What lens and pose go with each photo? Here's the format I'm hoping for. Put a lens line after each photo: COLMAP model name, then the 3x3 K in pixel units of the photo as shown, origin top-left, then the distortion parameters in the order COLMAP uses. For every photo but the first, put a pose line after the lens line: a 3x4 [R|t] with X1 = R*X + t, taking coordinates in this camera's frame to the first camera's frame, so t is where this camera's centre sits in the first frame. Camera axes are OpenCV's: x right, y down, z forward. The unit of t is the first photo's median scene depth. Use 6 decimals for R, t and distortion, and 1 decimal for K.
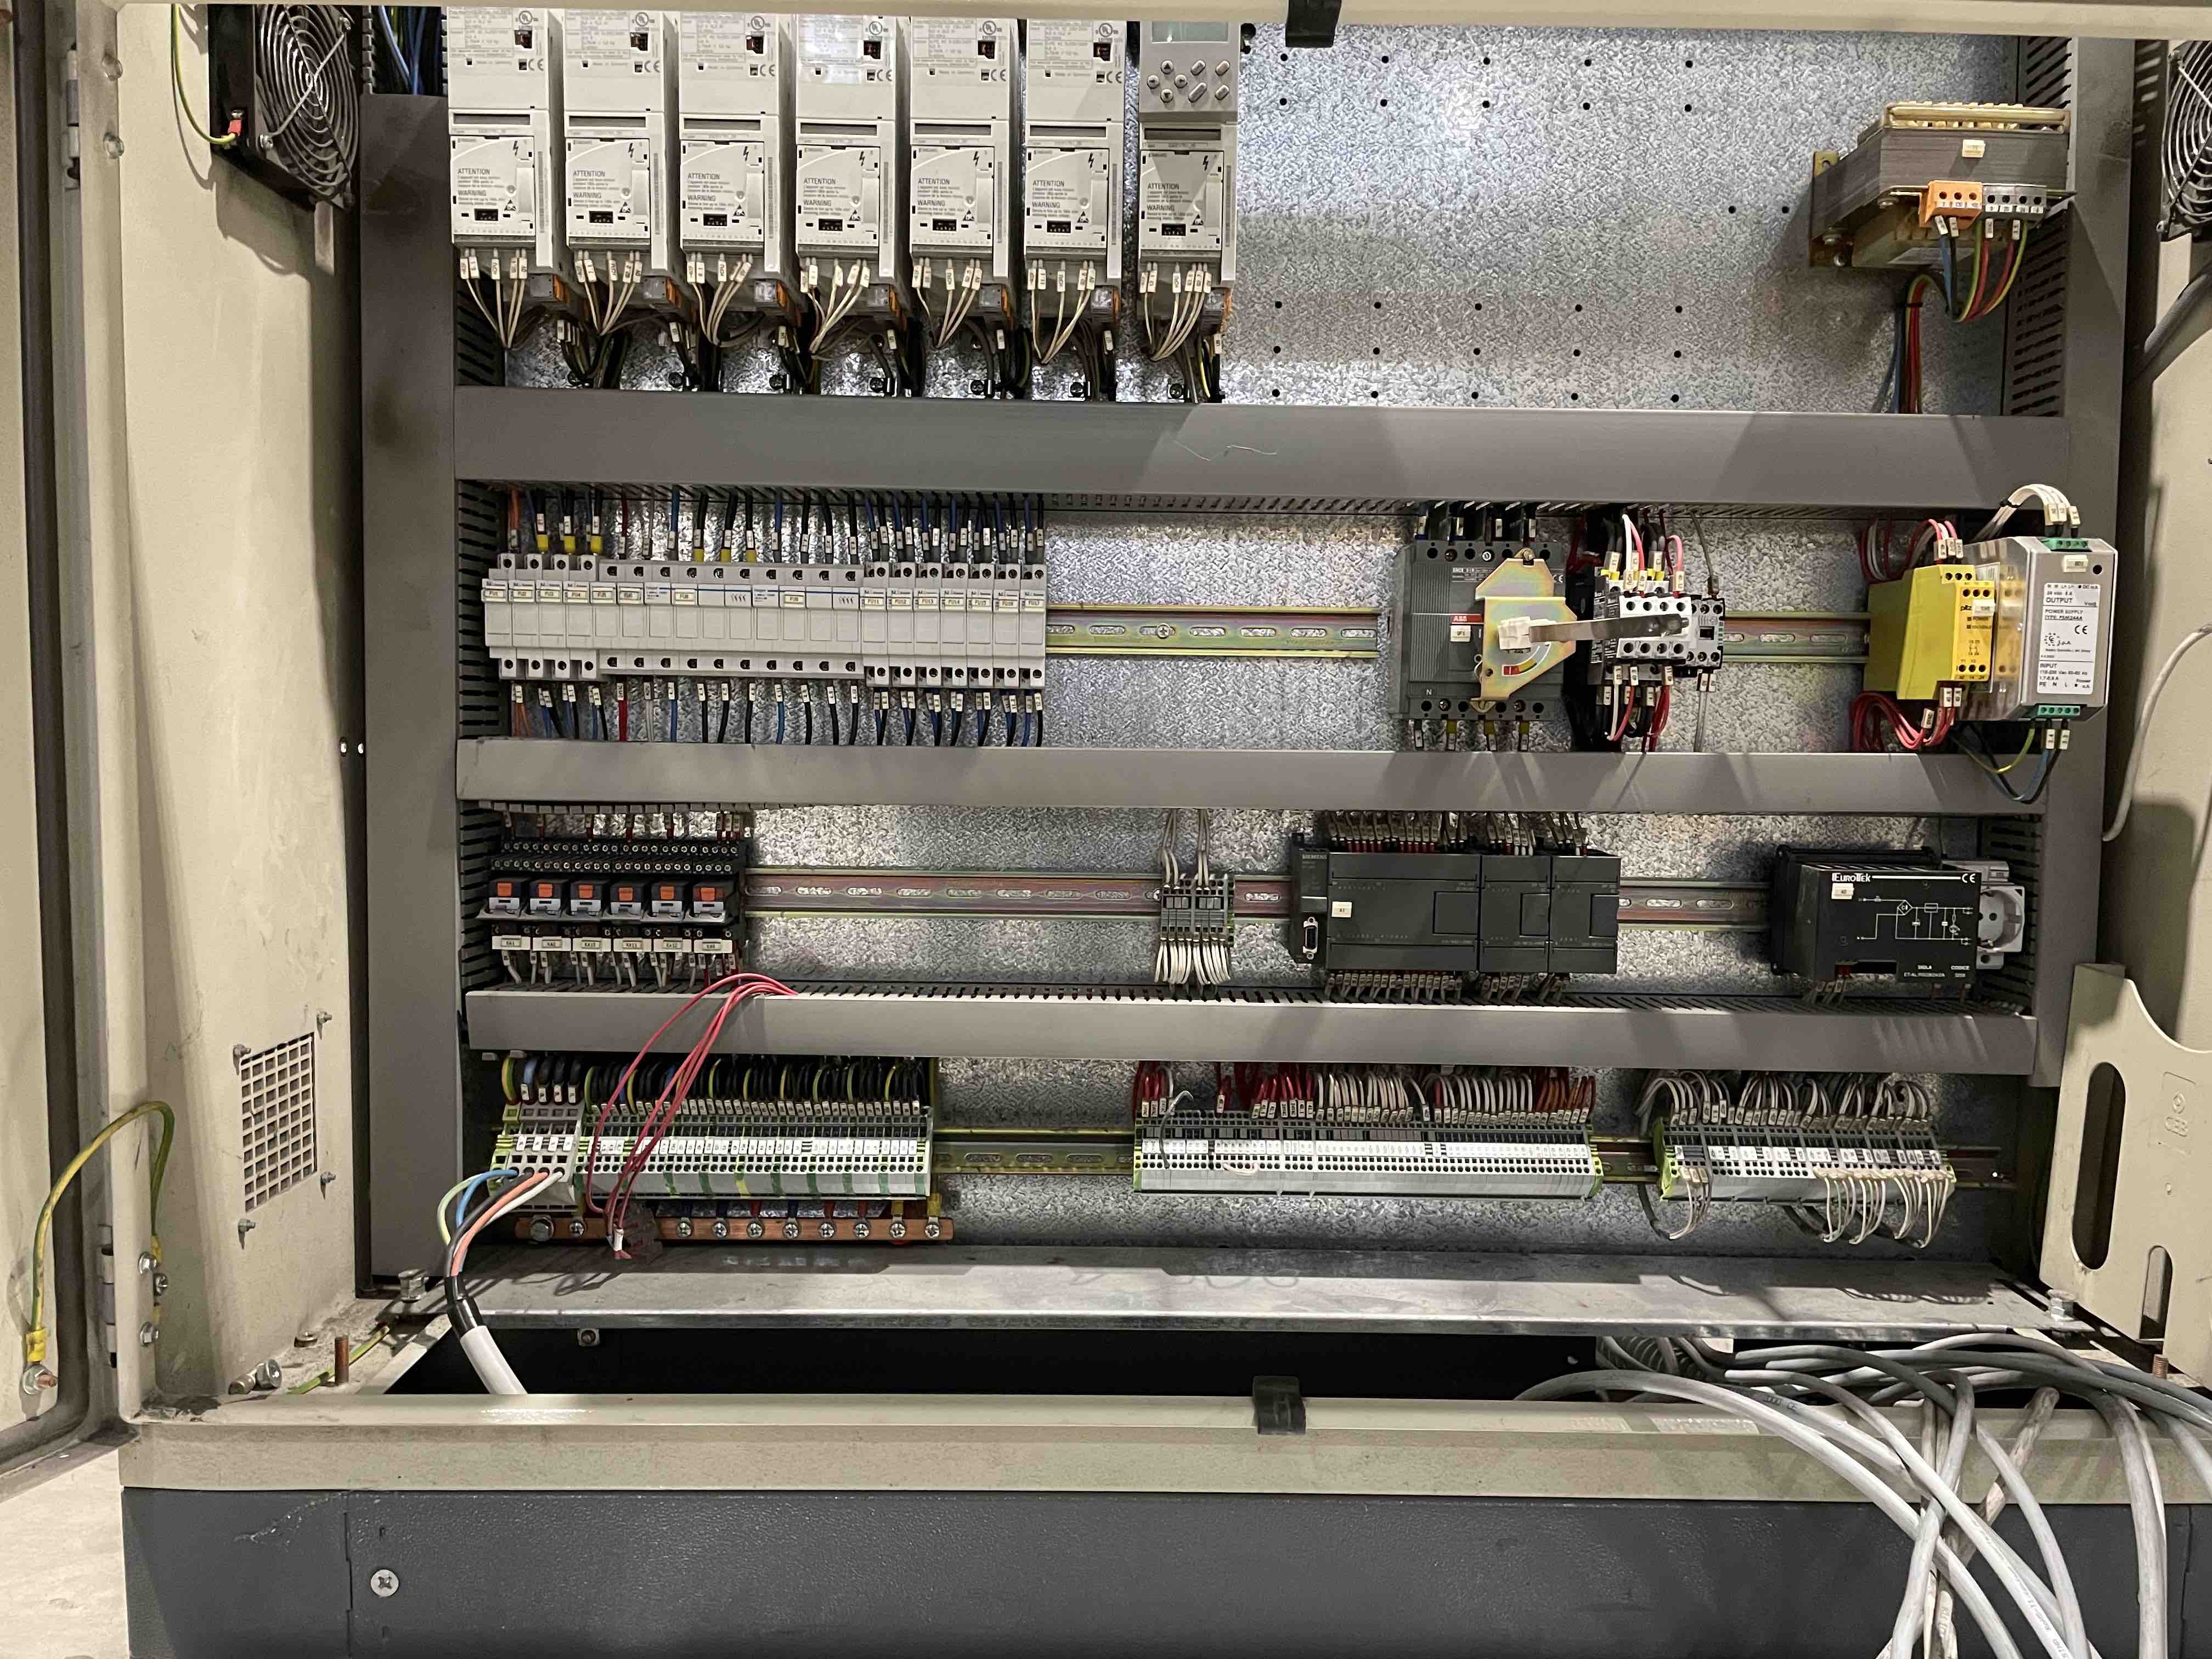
lens RADIAL K [[1646.2, 0, 1106.0], [0, 1646.2, 829.5], [0, 0, 1]] dist [-0.009114, -0.004256]
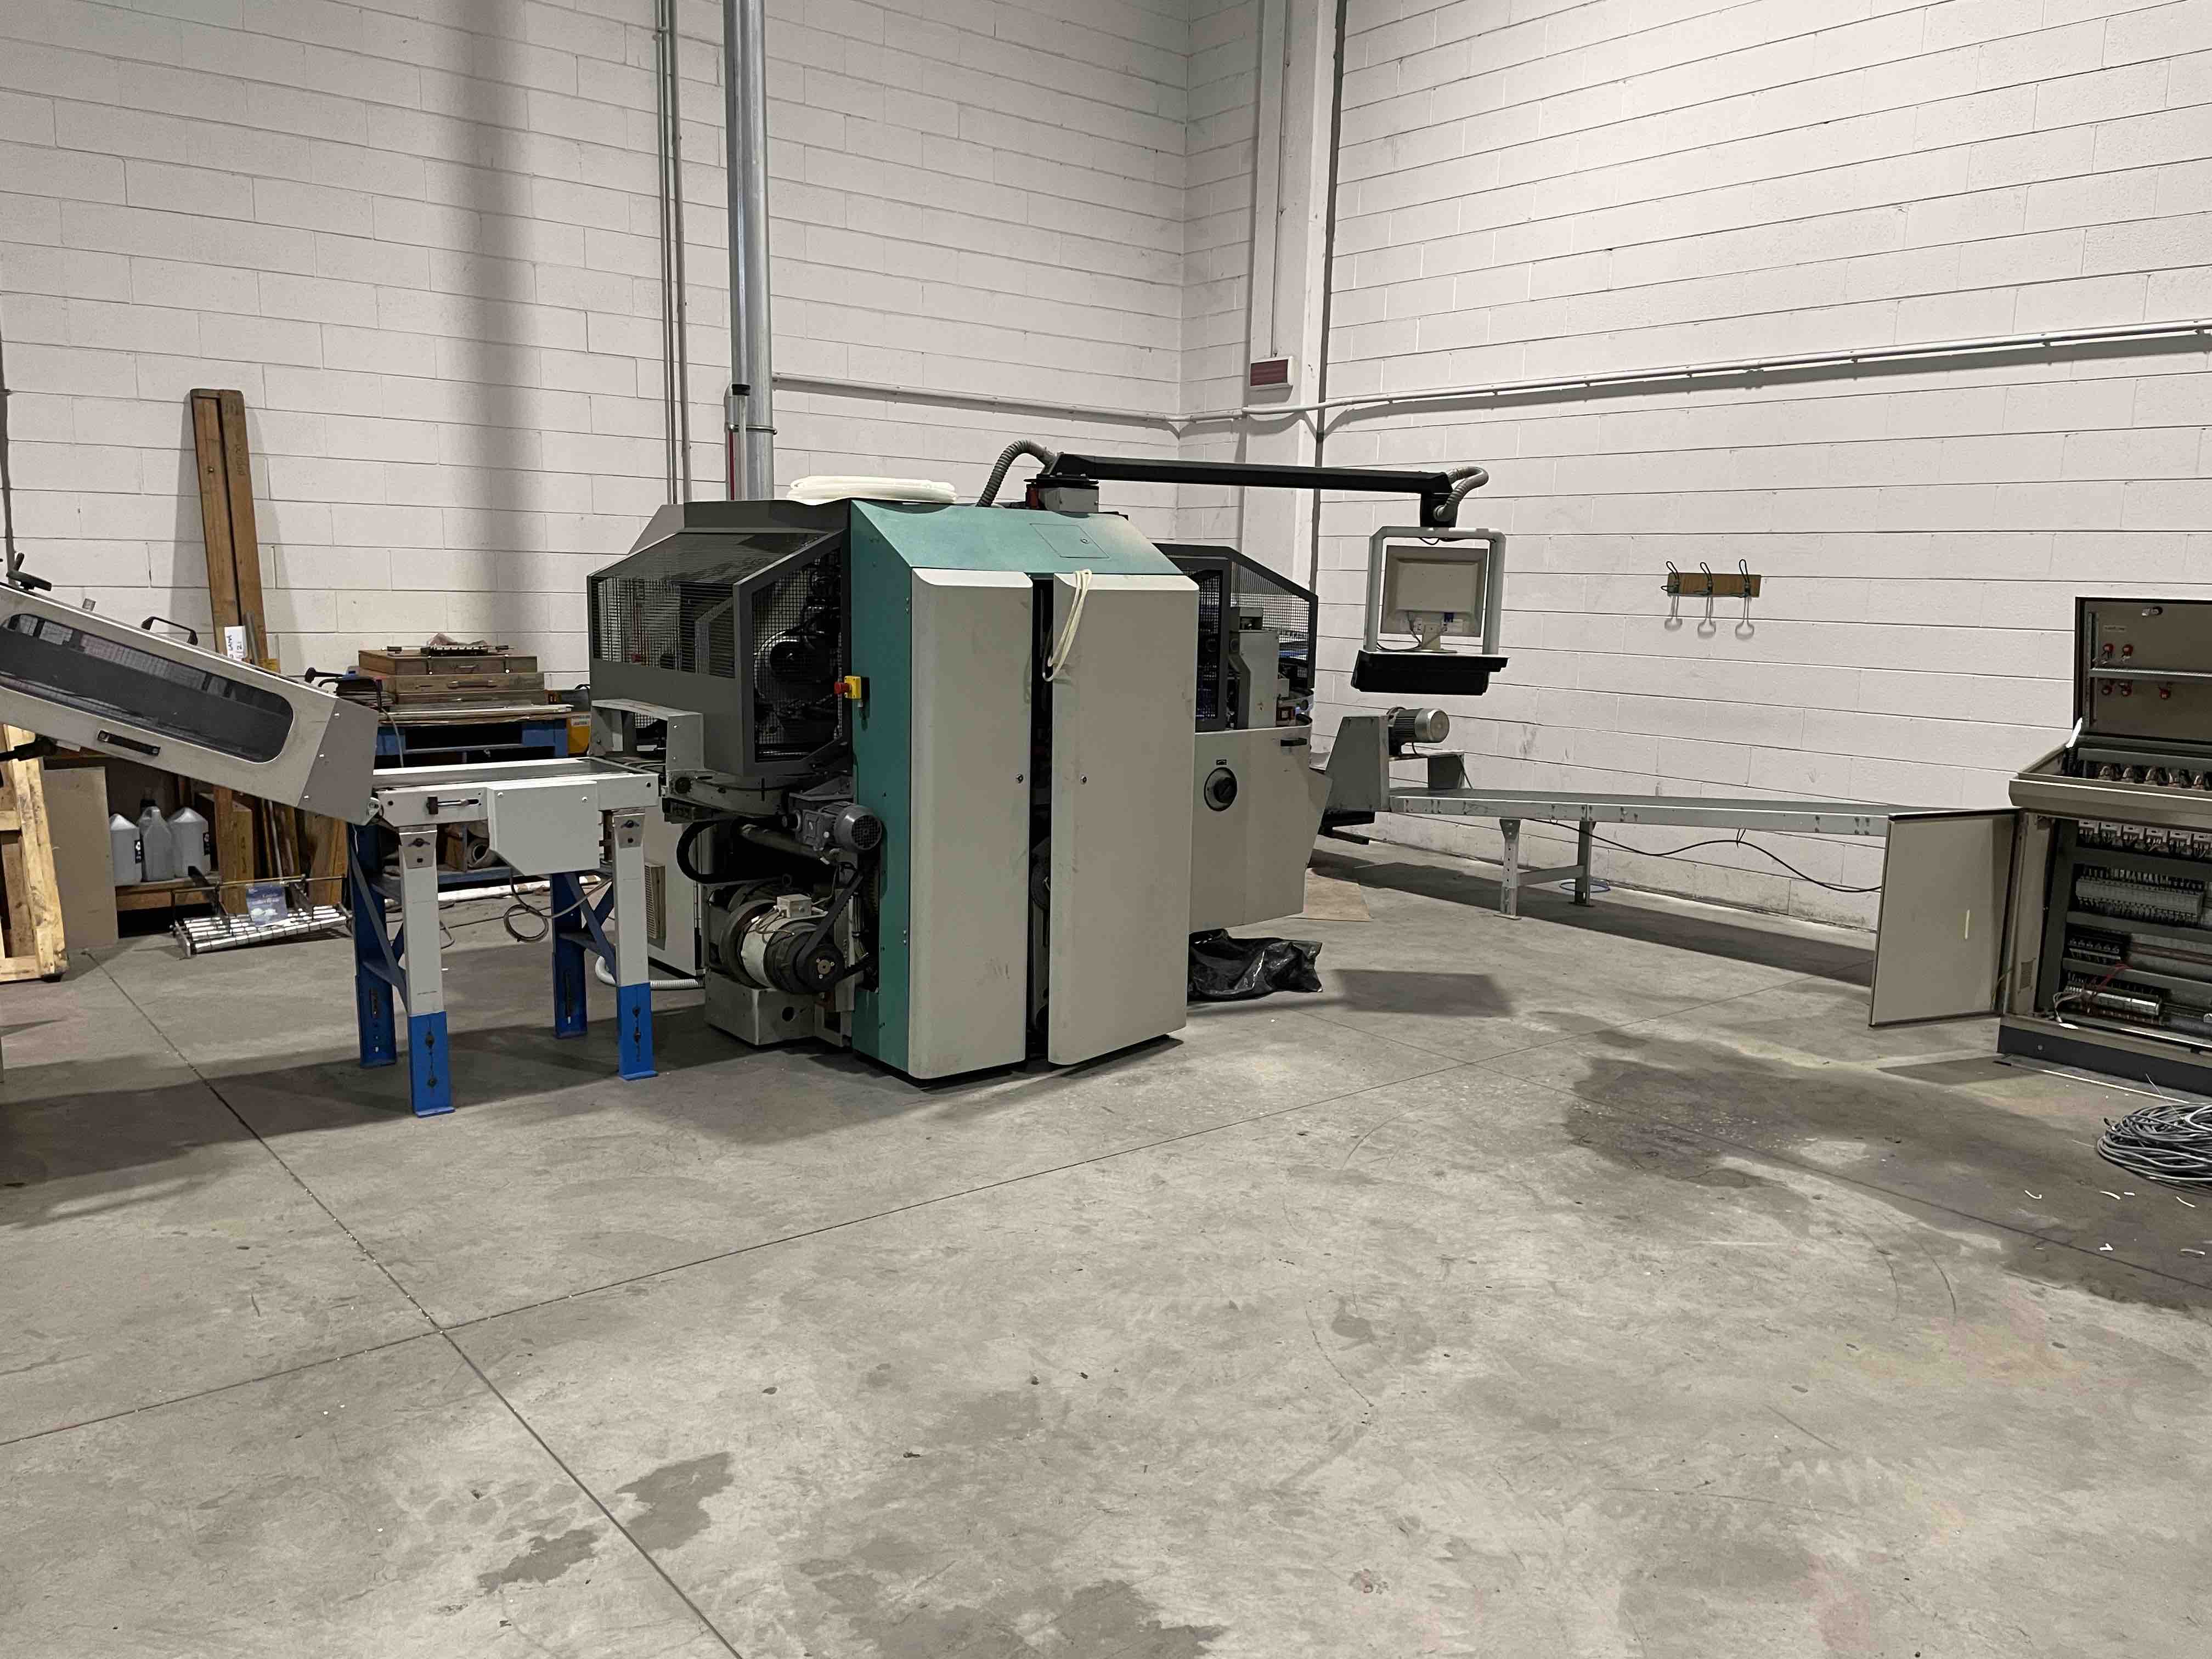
lens RADIAL K [[1646.2, 0, 1106.0], [0, 1646.2, 829.5], [0, 0, 1]] dist [-0.009114, -0.004256]
pose [[0.632100, 0.111828, -0.766775, 1.657519], [-0.073065, 0.993724, 0.084695, -0.532930], [0.771434, 0.002489, 0.636304, -4.714766]]
